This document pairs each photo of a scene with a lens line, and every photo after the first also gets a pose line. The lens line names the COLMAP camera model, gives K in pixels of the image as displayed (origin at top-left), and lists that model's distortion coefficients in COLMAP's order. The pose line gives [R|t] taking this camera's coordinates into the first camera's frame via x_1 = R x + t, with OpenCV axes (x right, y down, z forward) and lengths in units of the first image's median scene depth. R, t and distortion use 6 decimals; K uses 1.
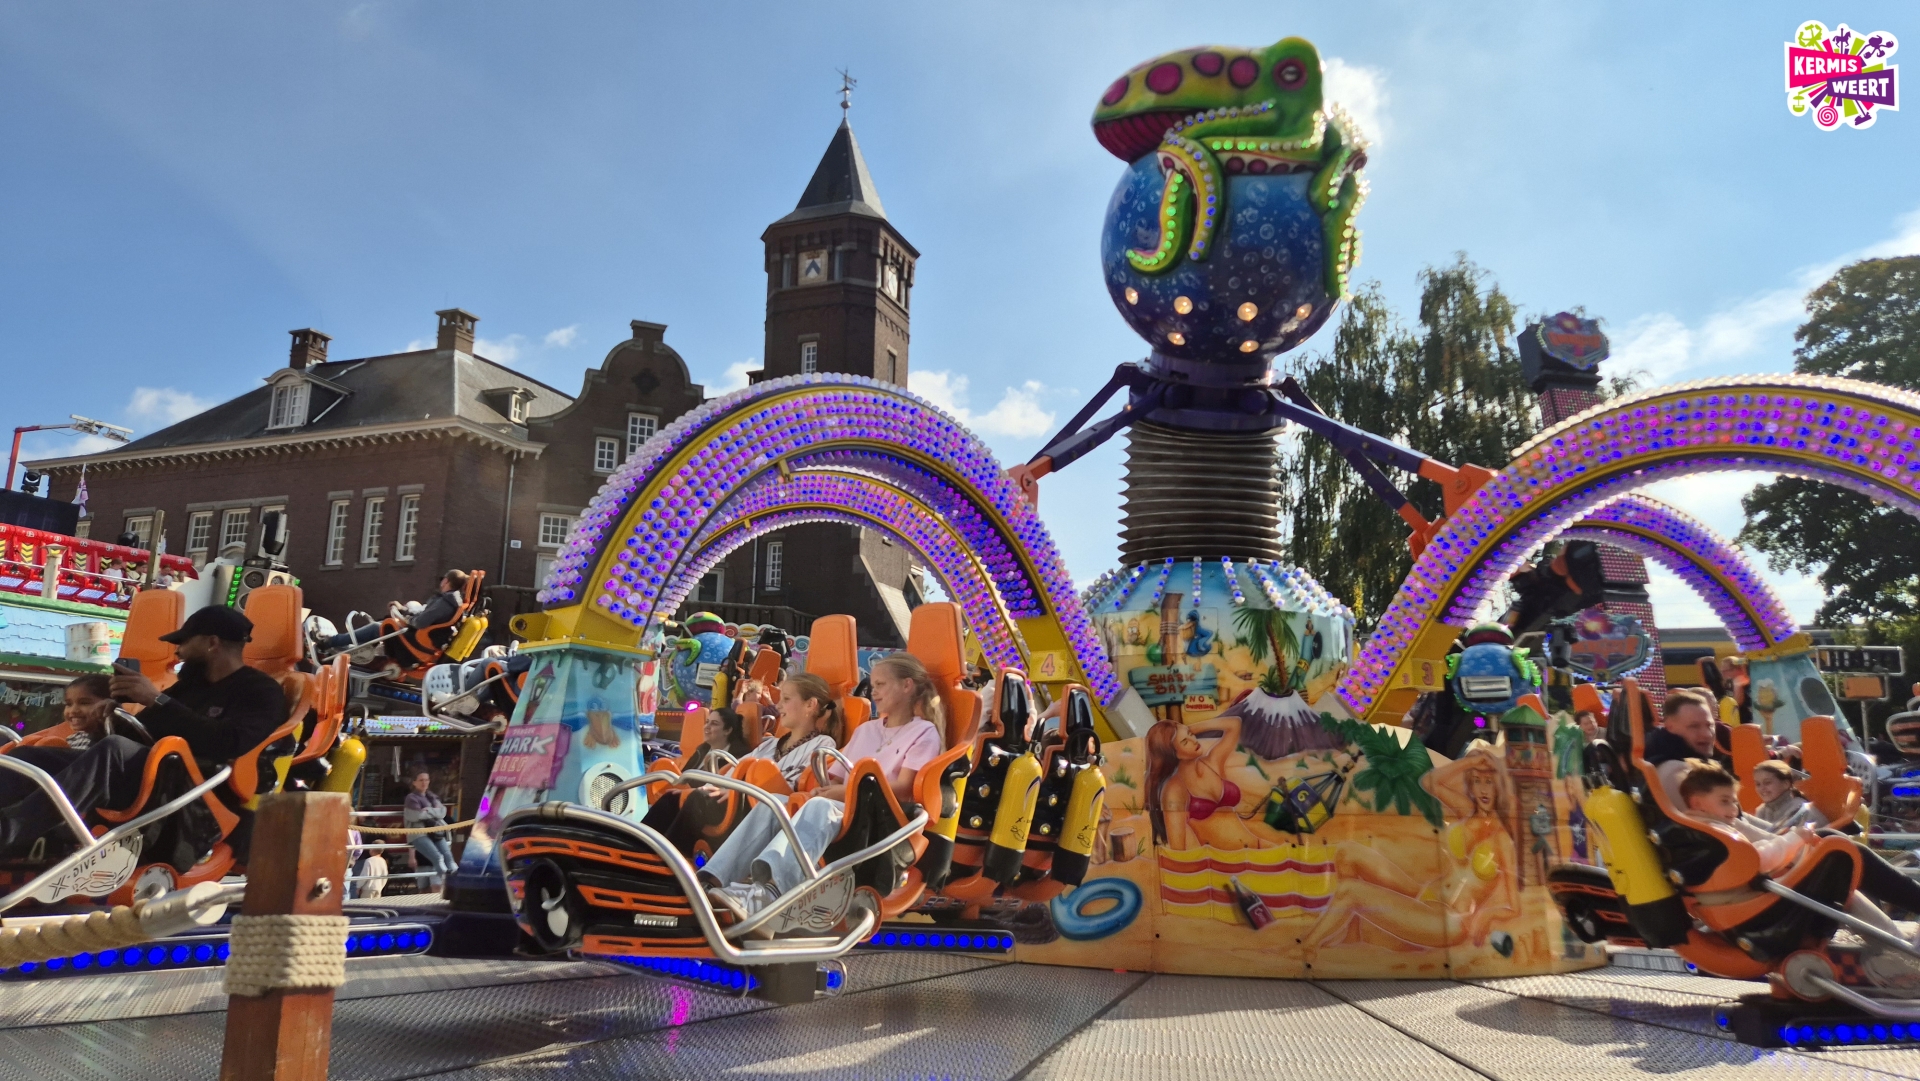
lens RADIAL K [[1345.2, 0, 957.4], [0, 1345.2, 501.6], [0, 0, 1]] dist [0.077643, -0.058798]
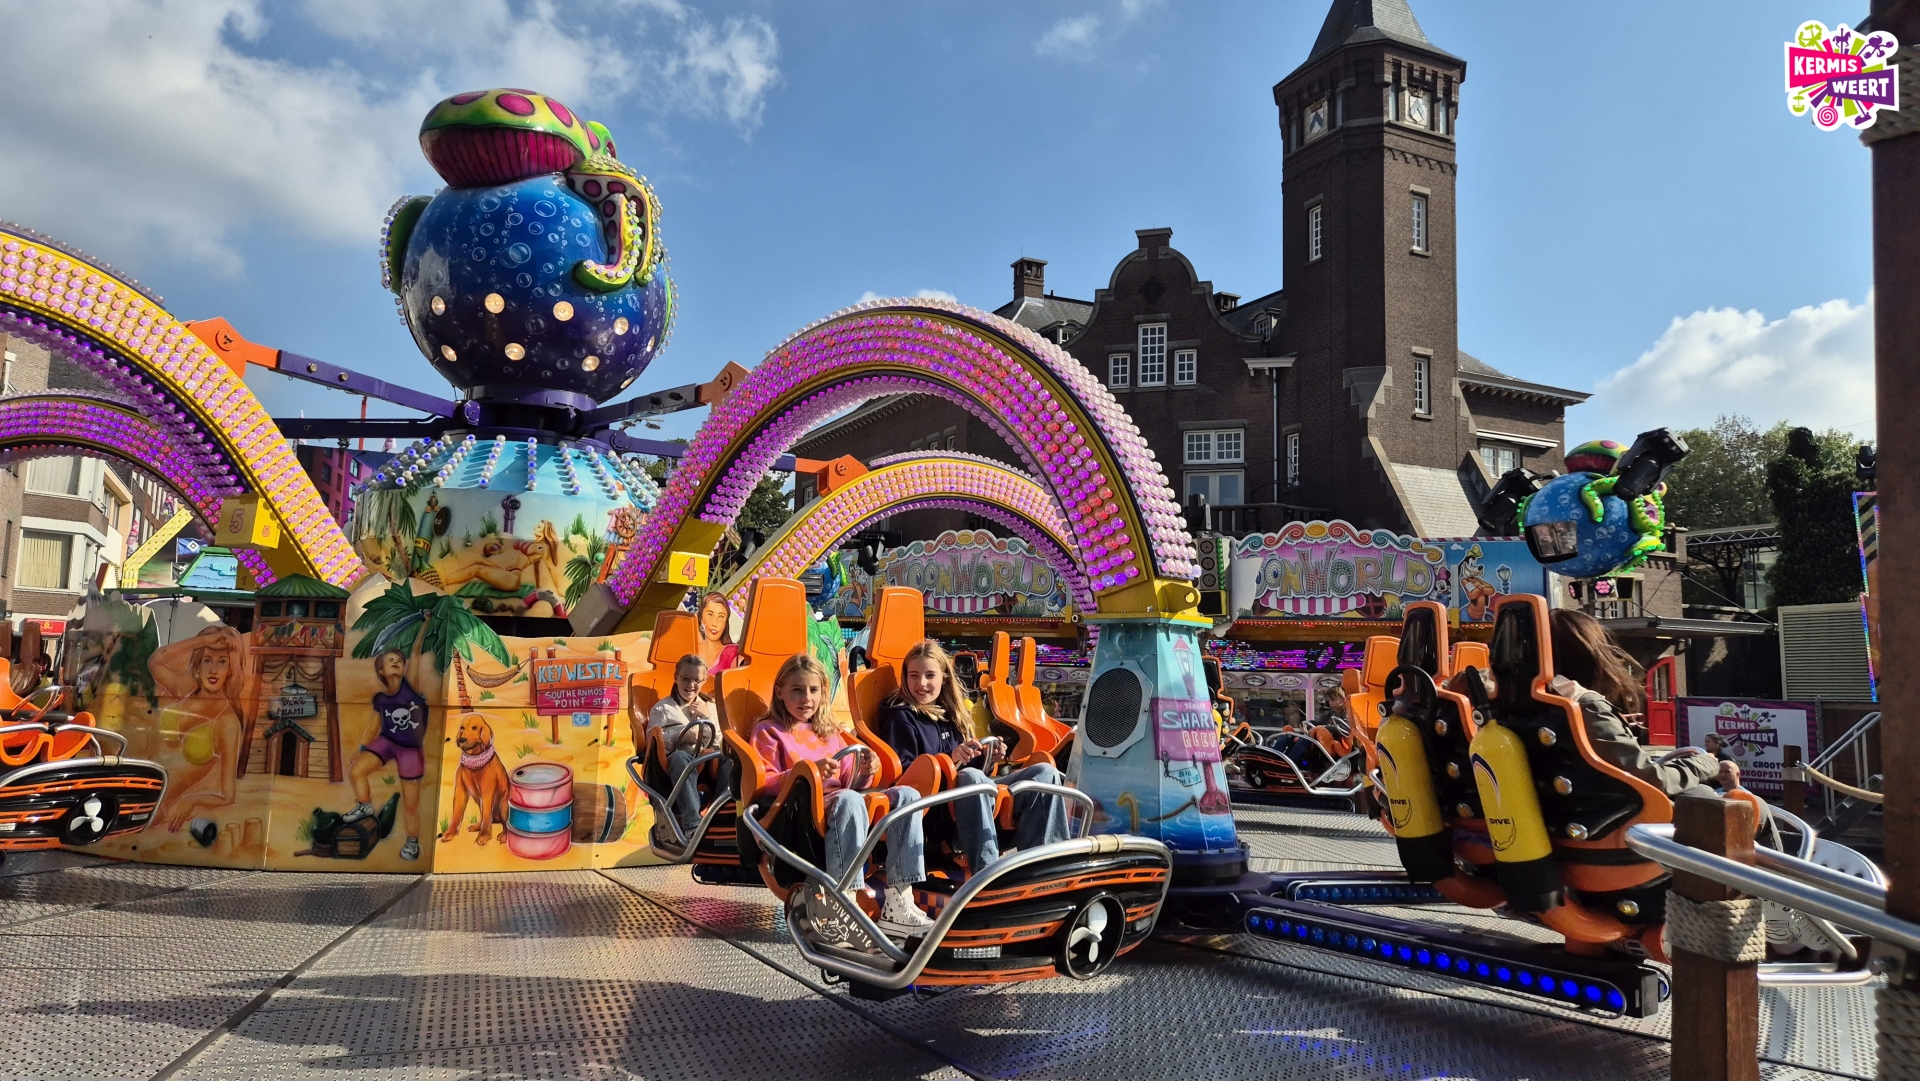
lens RADIAL K [[1358.0, 0, 965.8], [0, 1358.0, 512.2], [0, 0, 1]] dist [0.075804, -0.074557]
pose [[0.706775, -0.088462, -0.701886, 0.355390], [0.135998, 0.990635, 0.012091, 0.041381], [0.694244, -0.104000, 0.712187, 0.176113]]
